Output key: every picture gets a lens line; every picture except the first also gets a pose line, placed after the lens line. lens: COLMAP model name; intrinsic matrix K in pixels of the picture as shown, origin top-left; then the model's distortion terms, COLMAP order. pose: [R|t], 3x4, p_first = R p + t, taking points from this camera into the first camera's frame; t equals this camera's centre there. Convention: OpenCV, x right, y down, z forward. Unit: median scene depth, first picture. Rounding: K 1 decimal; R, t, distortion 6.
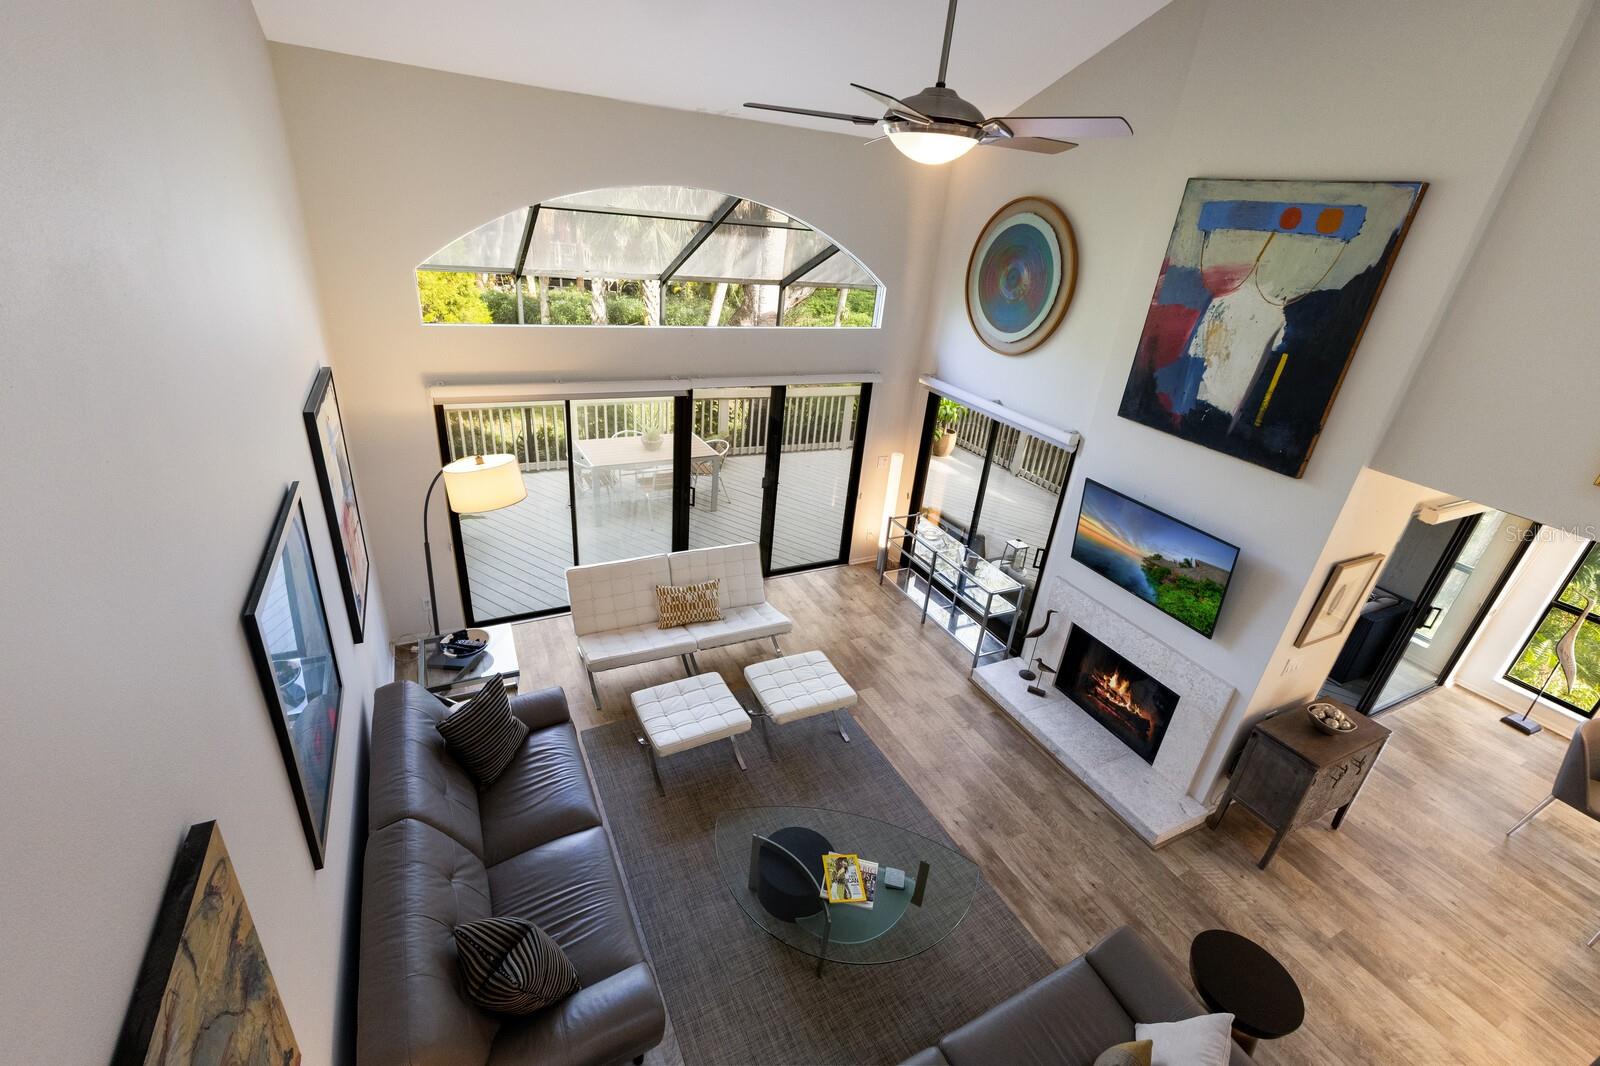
lens RADIAL K [[674.8, 0, 801.3], [0, 674.8, 531.0], [0, 0, 1]] dist [0.013140, -0.000419]
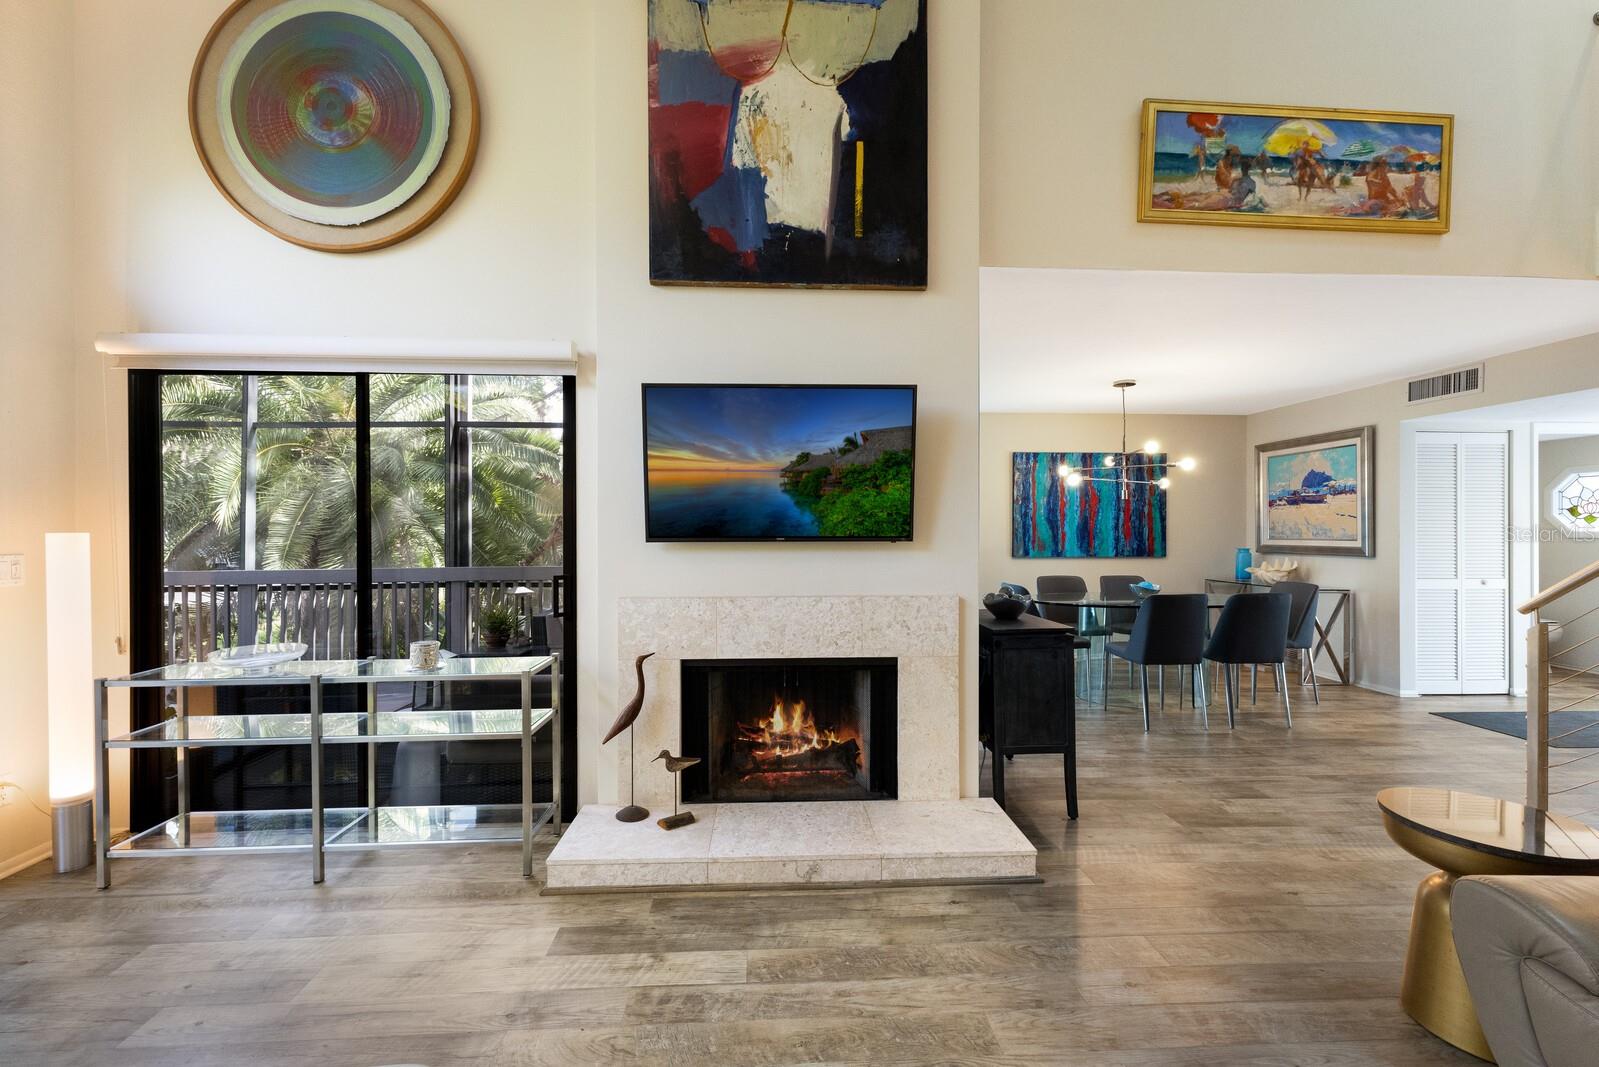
lens RADIAL K [[677.1, 0, 798.1], [0, 677.1, 541.8], [0, 0, 1]] dist [0.014388, -0.000235]
pose [[0.408002, -0.087454, 0.908783, -0.069809], [0.430214, 0.896377, -0.106886, 0.186618], [-0.805264, 0.434581, 0.403347, 0.825930]]
